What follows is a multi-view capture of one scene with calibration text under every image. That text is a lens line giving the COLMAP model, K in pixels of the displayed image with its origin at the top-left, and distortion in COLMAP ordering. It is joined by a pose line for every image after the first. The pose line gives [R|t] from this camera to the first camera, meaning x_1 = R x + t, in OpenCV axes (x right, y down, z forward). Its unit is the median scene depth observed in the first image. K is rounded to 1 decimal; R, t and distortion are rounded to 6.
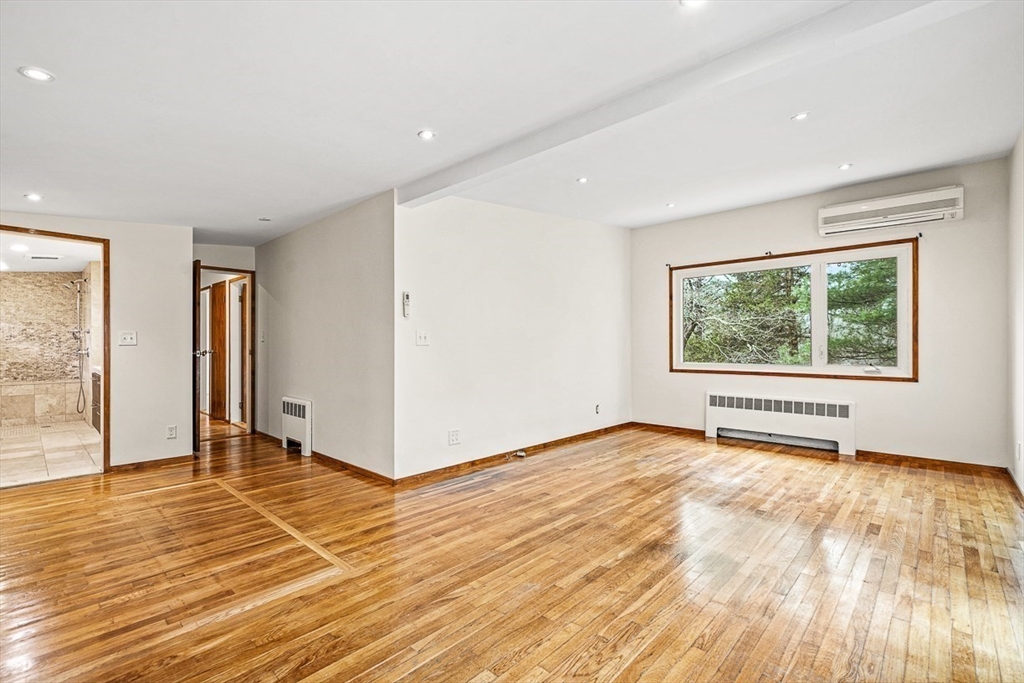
lens RADIAL K [[463.4, 0, 513.0], [0, 463.4, 345.3], [0, 0, 1]] dist [0.000786, 0.000186]
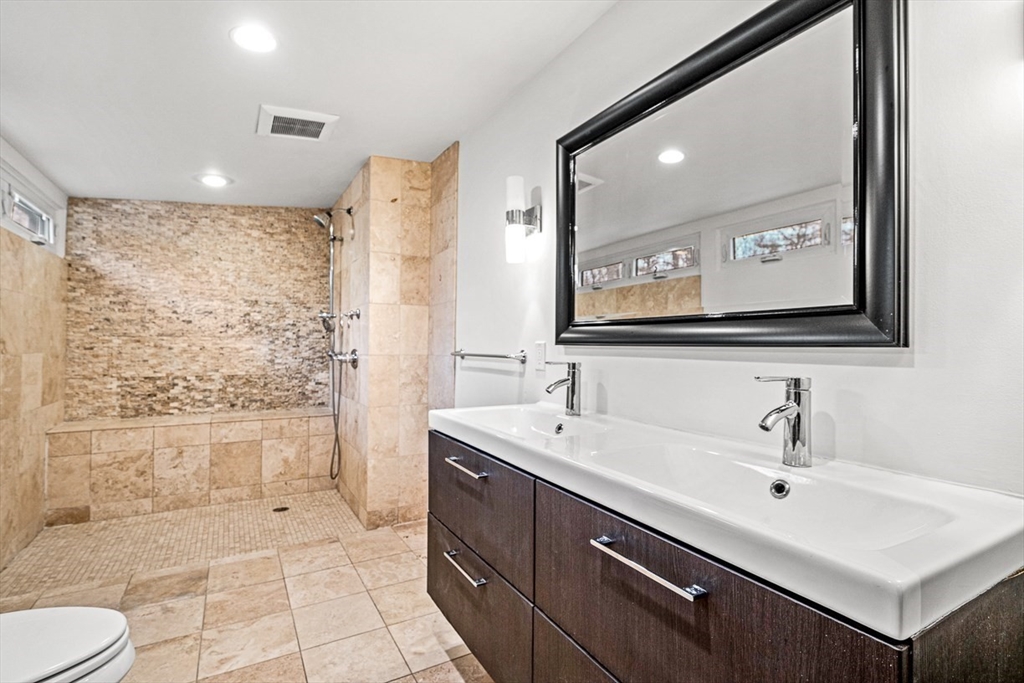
lens RADIAL K [[485.2, 0, 510.4], [0, 485.2, 339.7], [0, 0, 1]] dist [-0.000258, -0.000015]
pose [[0.956238, 0.000606, -0.292589, -0.595730], [-0.005621, 0.999851, -0.016297, 0.003385], [0.292535, 0.017229, 0.956100, 0.551045]]
